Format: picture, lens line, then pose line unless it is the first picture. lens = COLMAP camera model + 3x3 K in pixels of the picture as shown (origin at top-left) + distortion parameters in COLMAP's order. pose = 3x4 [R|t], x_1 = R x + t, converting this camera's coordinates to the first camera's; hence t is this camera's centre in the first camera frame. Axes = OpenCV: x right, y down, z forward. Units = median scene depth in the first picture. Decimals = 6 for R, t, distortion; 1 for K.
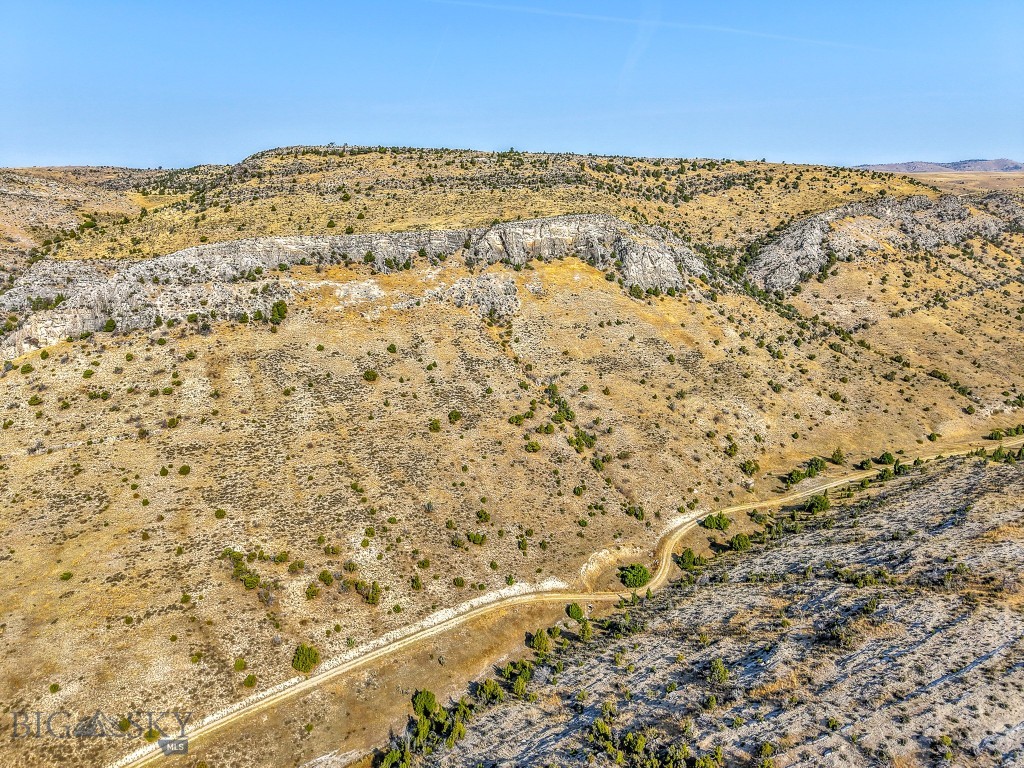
lens RADIAL K [[683.1, 0, 511.7], [0, 683.1, 380.2], [0, 0, 1]] dist [0.038360, -0.042993]
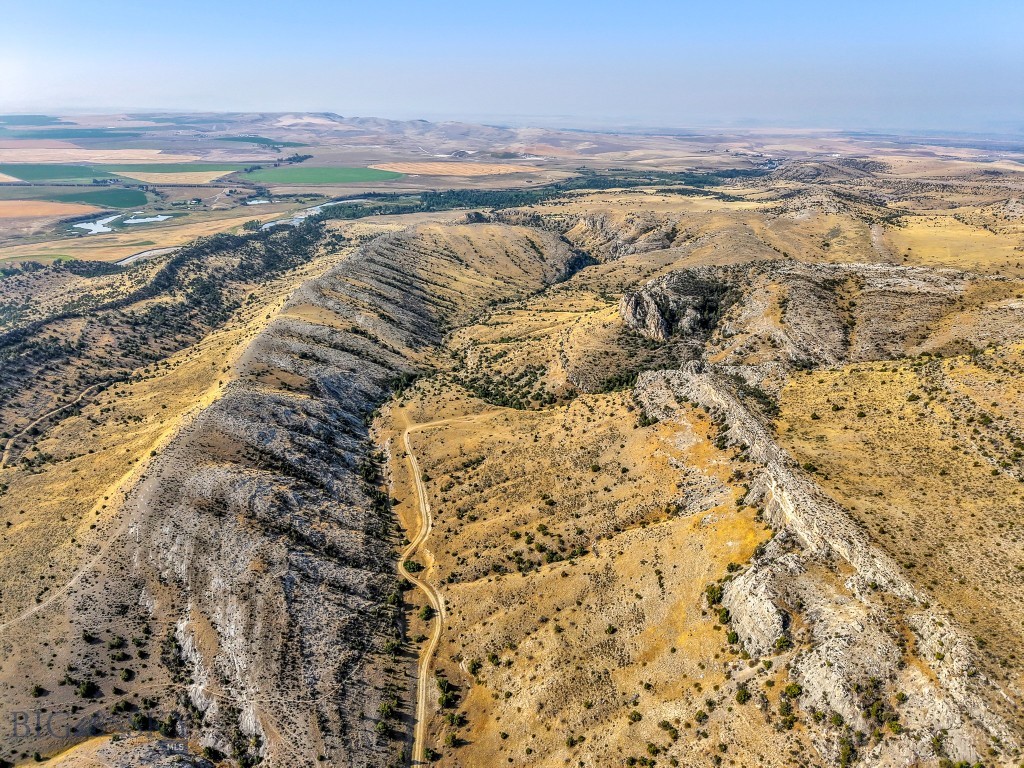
lens RADIAL K [[683.1, 0, 512.7], [0, 683.1, 383.6], [0, 0, 1]] dist [0.038360, -0.042993]
pose [[-0.428022, 0.313646, -0.847599, 1.129538], [-0.264406, 0.853359, 0.449298, -0.813689], [0.864226, 0.416419, -0.282327, 1.147469]]
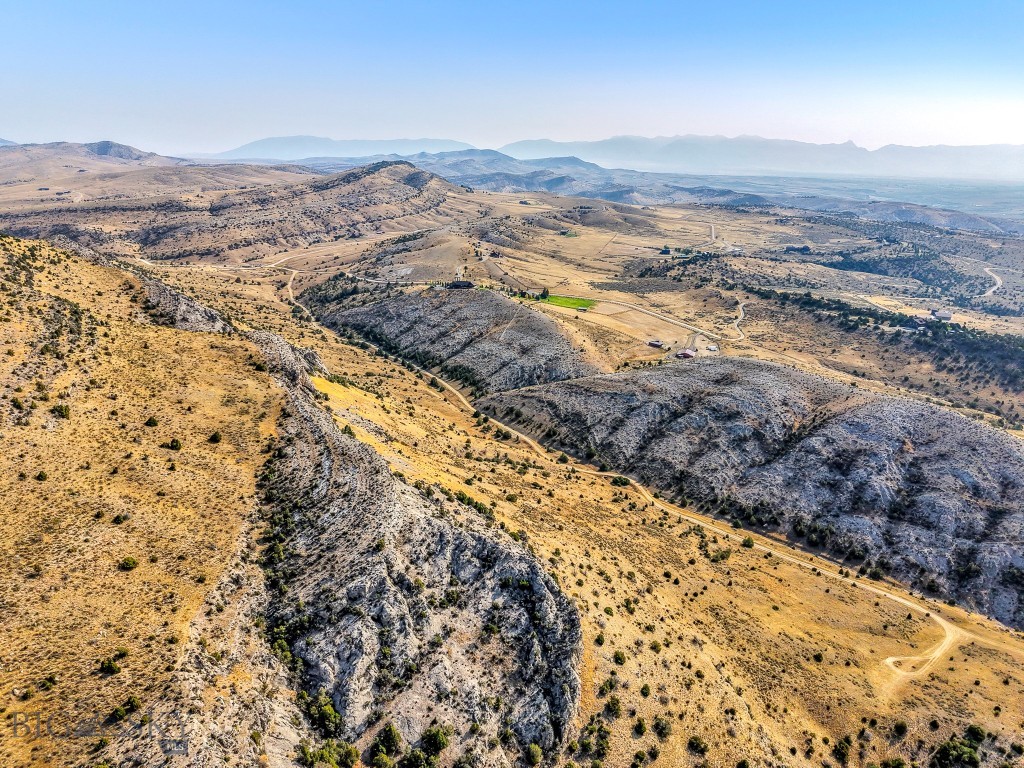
lens RADIAL K [[683.1, 0, 507.7], [0, 683.1, 382.9], [0, 0, 1]] dist [0.038360, -0.042993]
pose [[-0.100701, -0.313106, 0.944364, -1.214180], [0.260259, 0.907848, 0.328751, -0.559300], [-0.960273, 0.278885, -0.009933, 0.918030]]
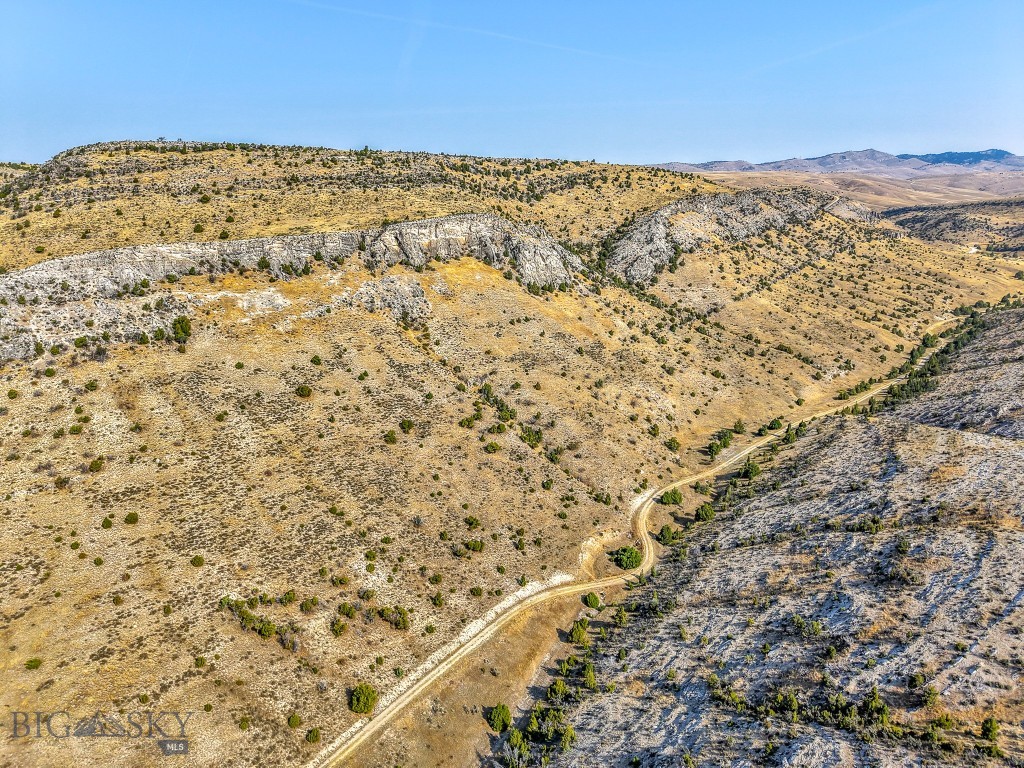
lens RADIAL K [[683.1, 0, 510.3], [0, 683.1, 380.6], [0, 0, 1]] dist [0.038360, -0.042993]
pose [[0.956735, -0.083307, 0.278780, -0.188228], [0.082653, 0.996478, 0.014121, -0.010515], [-0.278974, 0.009532, 0.960251, 0.029457]]
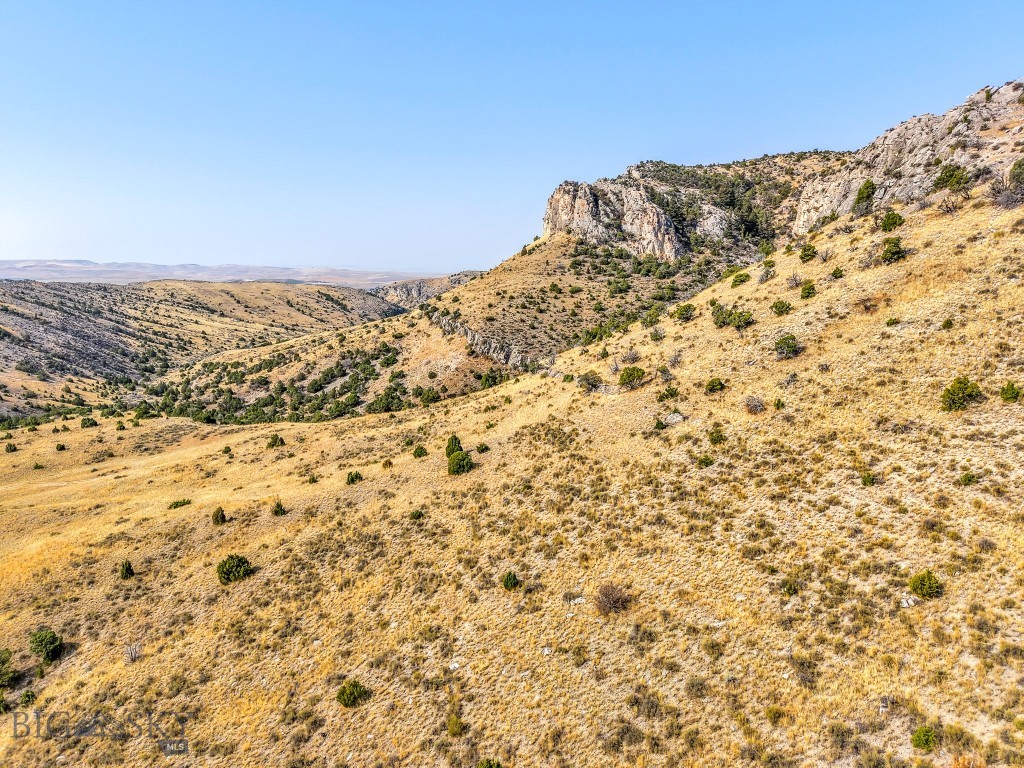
lens RADIAL K [[683.1, 0, 512.2], [0, 683.1, 389.3], [0, 0, 1]] dist [0.038360, -0.042993]
pose [[-0.142303, 0.158548, -0.977043, -0.099145], [-0.267198, 0.944290, 0.192150, 0.010474], [0.953077, 0.288408, -0.092011, 0.794320]]
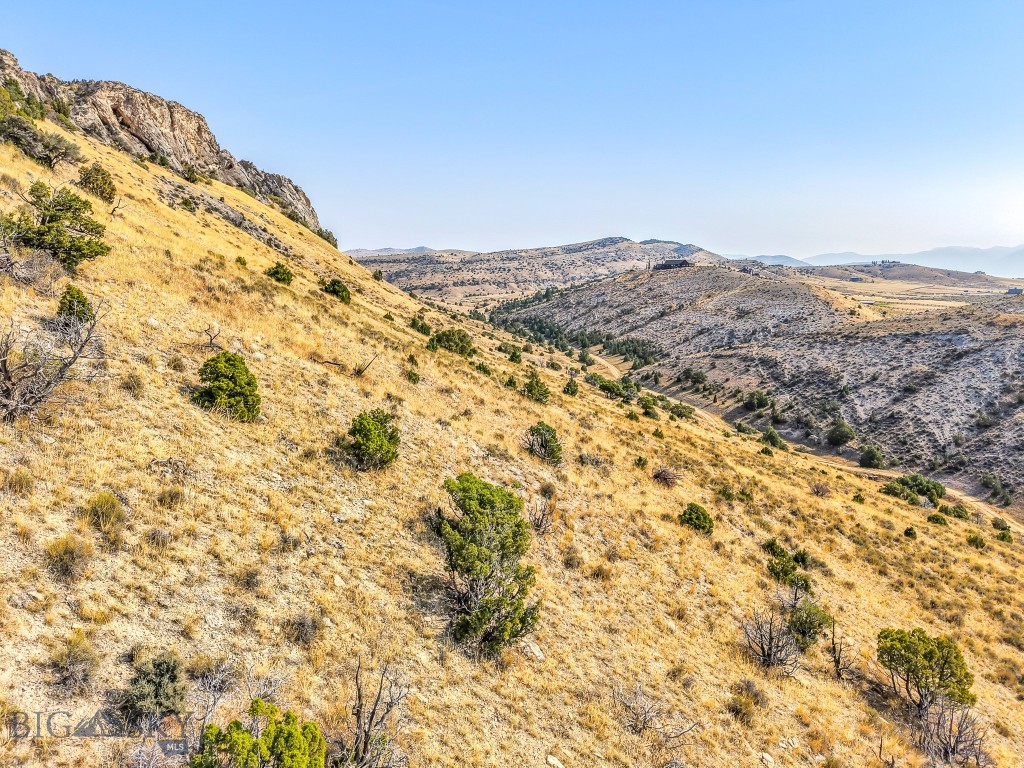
lens RADIAL K [[683.1, 0, 510.4], [0, 683.1, 381.4], [0, 0, 1]] dist [0.038360, -0.042993]
pose [[0.296186, -0.146844, 0.943775, -0.493618], [0.255594, 0.964260, 0.069818, -0.004354], [-0.920296, 0.220544, 0.323133, 0.828982]]
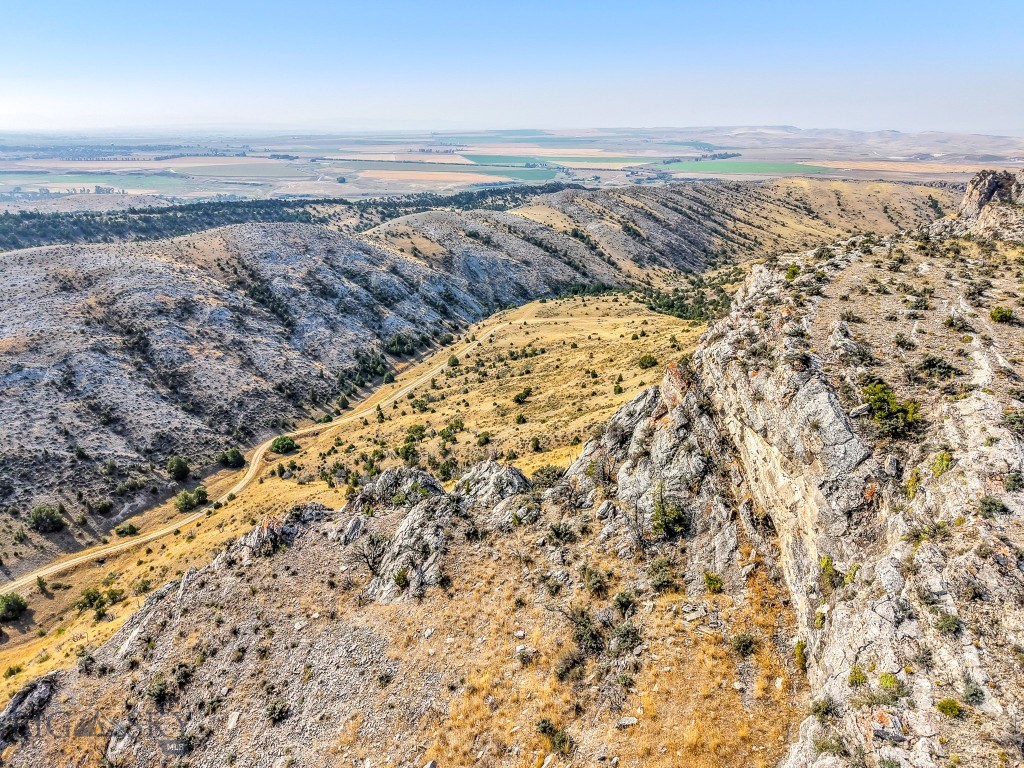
lens RADIAL K [[683.1, 0, 511.7], [0, 683.1, 387.9], [0, 0, 1]] dist [0.038360, -0.042993]
pose [[-0.871954, 0.154768, -0.464482, 0.268164], [-0.148799, 0.820065, 0.552586, -0.362723], [0.466429, 0.550944, -0.692030, 1.401677]]
